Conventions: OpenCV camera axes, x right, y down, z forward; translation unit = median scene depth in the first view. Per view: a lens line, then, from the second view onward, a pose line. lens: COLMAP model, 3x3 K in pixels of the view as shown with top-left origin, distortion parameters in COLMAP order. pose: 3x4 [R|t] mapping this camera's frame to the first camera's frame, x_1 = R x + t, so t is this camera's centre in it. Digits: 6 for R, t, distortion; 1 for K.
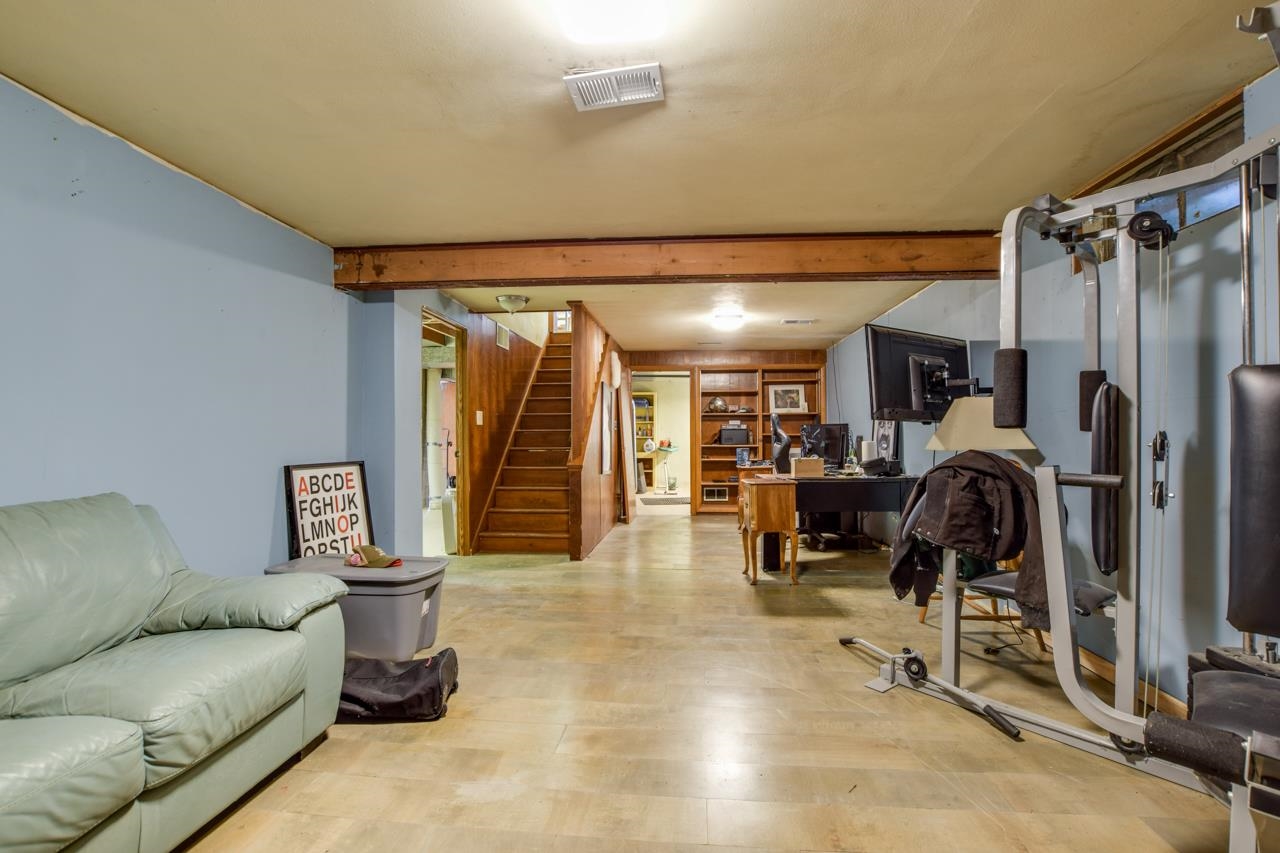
lens RADIAL K [[573.2, 0, 643.8], [0, 573.2, 434.3], [0, 0, 1]] dist [-0.028602, -0.000061]
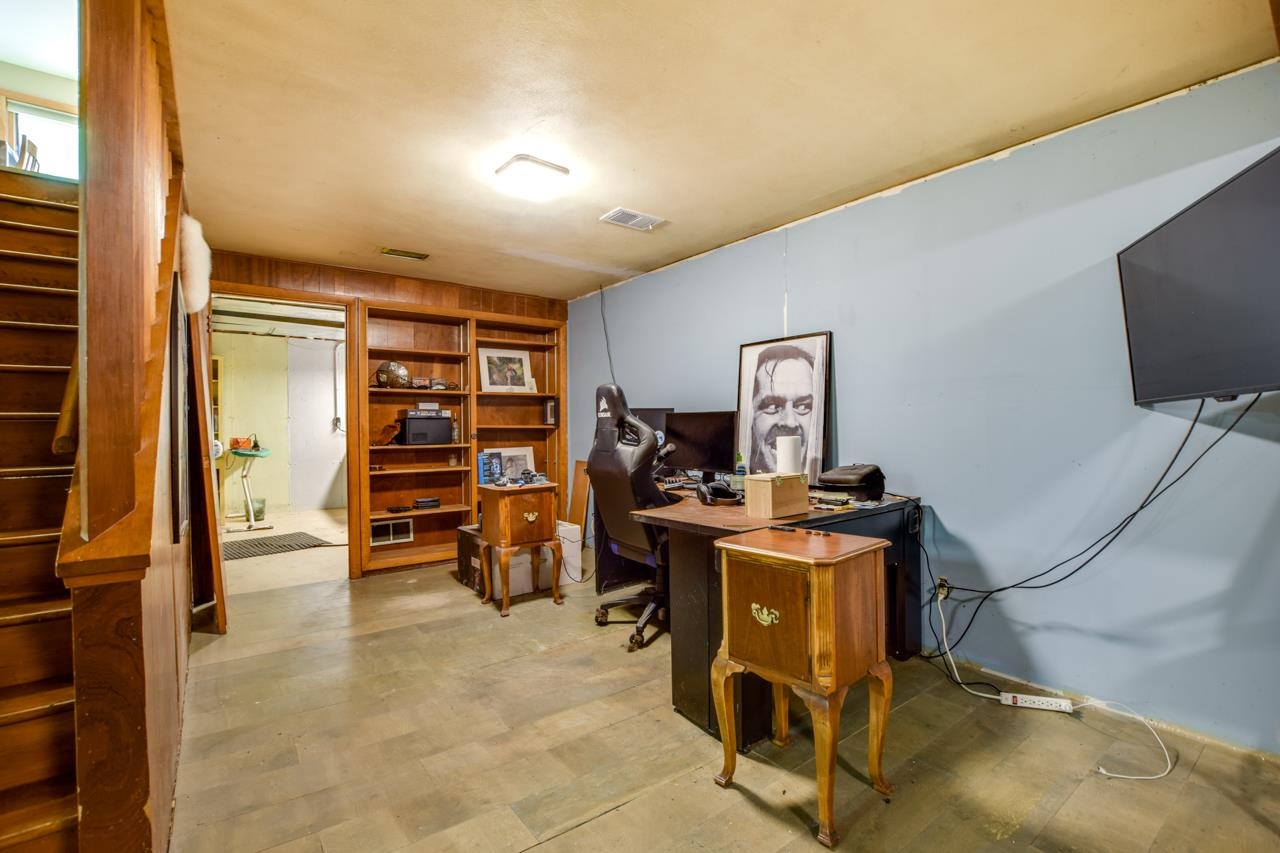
lens RADIAL K [[573.2, 0, 631.7], [0, 573.2, 423.0], [0, 0, 1]] dist [-0.028602, -0.000061]
pose [[0.756593, 0.000050, 0.653886, -0.064977], [0.006159, 0.999955, -0.007203, 0.001834], [-0.653857, 0.009478, 0.756559, 0.422926]]
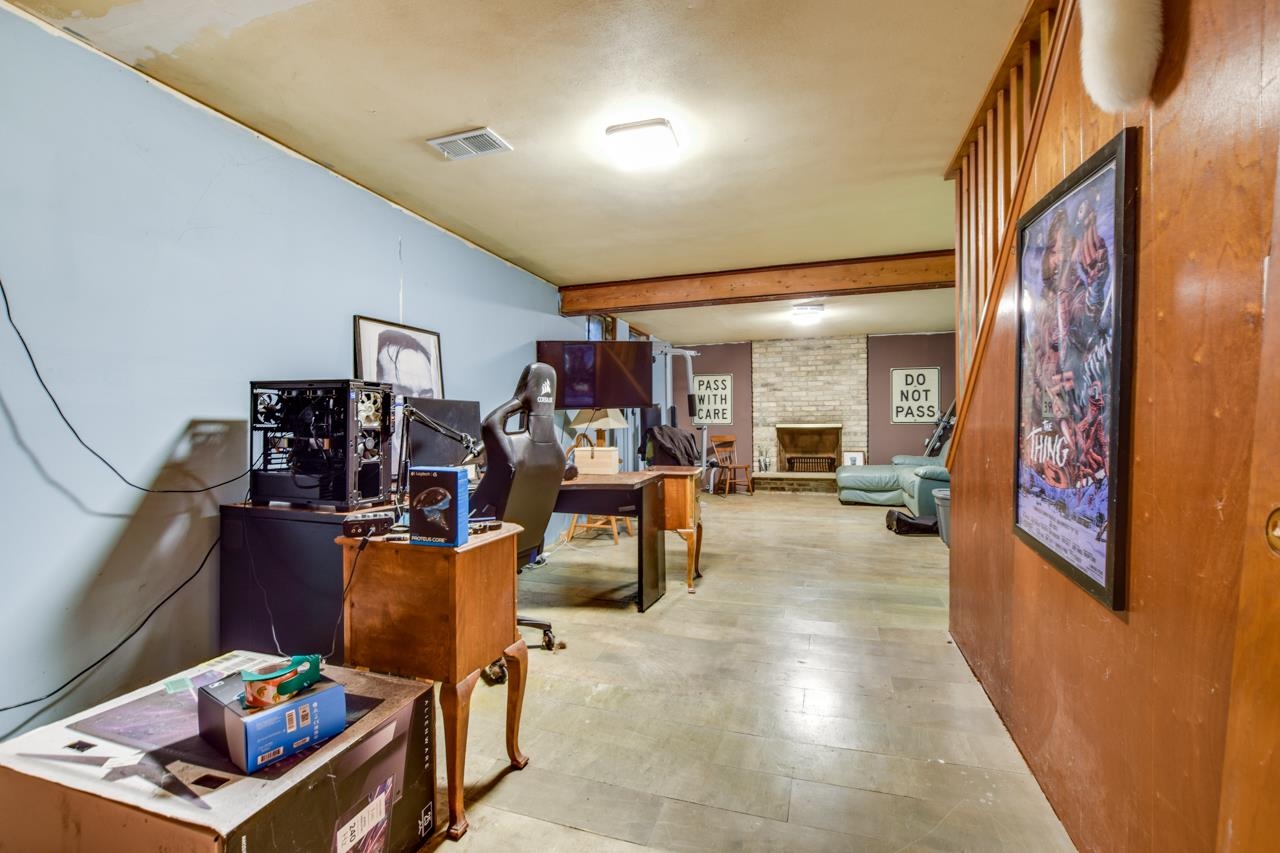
lens RADIAL K [[573.2, 0, 635.1], [0, 573.2, 423.9], [0, 0, 1]] dist [-0.028602, -0.000061]
pose [[-0.971502, 0.009409, 0.236845, 0.134220], [0.009995, 0.999949, 0.001274, 0.011697], [-0.236821, 0.003605, -0.971547, 1.521049]]
